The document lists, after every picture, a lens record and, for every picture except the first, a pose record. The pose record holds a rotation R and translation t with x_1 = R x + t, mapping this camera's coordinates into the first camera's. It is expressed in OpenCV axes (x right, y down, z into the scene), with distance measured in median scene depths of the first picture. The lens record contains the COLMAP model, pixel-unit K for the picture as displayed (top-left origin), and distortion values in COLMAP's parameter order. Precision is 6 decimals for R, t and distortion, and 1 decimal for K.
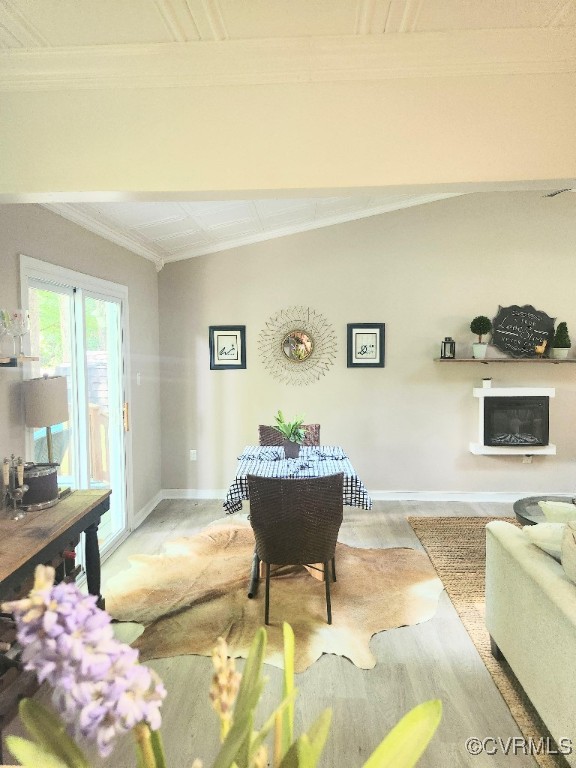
lens RADIAL K [[497.7, 0, 288.2], [0, 497.7, 382.9], [0, 0, 1]] dist [-0.003637, -0.000892]
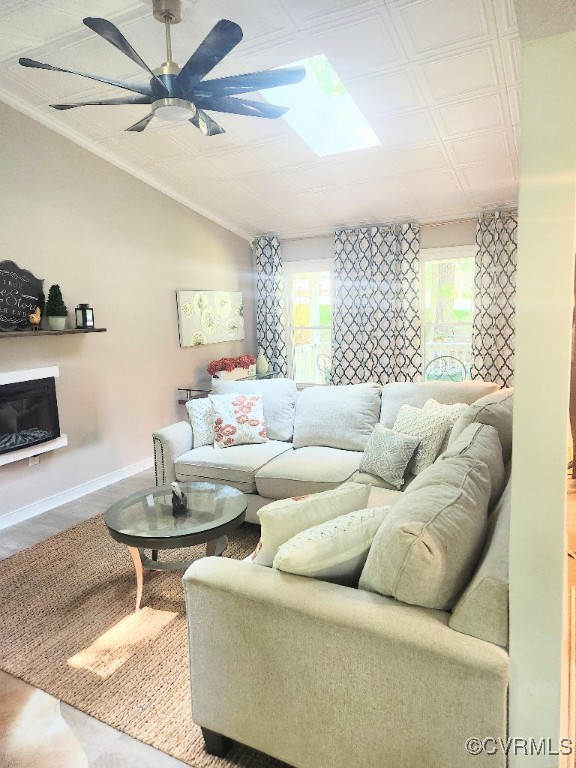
lens RADIAL K [[497.7, 0, 286.9], [0, 497.7, 380.7], [0, 0, 1]] dist [-0.003637, -0.000892]
pose [[0.413849, -0.132470, 0.900656, -0.045444], [0.107036, 0.989574, 0.096366, -0.004210], [-0.904031, 0.056522, 0.423713, 0.312155]]
